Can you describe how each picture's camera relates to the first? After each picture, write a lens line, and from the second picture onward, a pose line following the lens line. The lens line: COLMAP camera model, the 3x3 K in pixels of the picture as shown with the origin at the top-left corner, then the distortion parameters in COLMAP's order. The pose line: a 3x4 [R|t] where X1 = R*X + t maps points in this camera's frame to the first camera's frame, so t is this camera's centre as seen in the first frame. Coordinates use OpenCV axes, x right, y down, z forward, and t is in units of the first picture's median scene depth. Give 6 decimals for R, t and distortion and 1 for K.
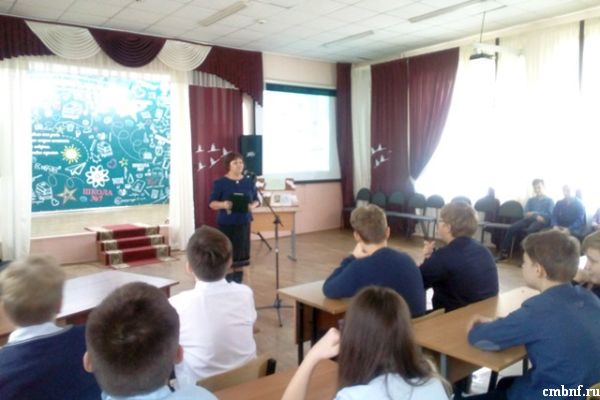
lens RADIAL K [[633.8, 0, 300.0], [0, 633.8, 200.0], [0, 0, 1]] dist [-0.019999, -0.033149]
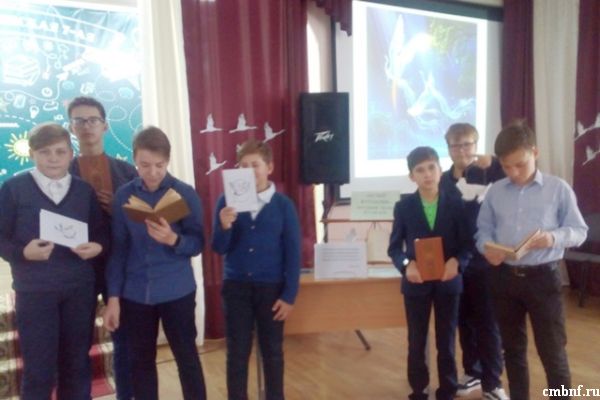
lens RADIAL K [[633.8, 0, 300.0], [0, 633.8, 200.0], [0, 0, 1]] dist [-0.019999, -0.033149]
pose [[0.986300, -0.004574, -0.164898, -0.020653], [0.003834, 0.999981, -0.004805, -0.024169], [0.164917, 0.004107, 0.986299, 0.545618]]
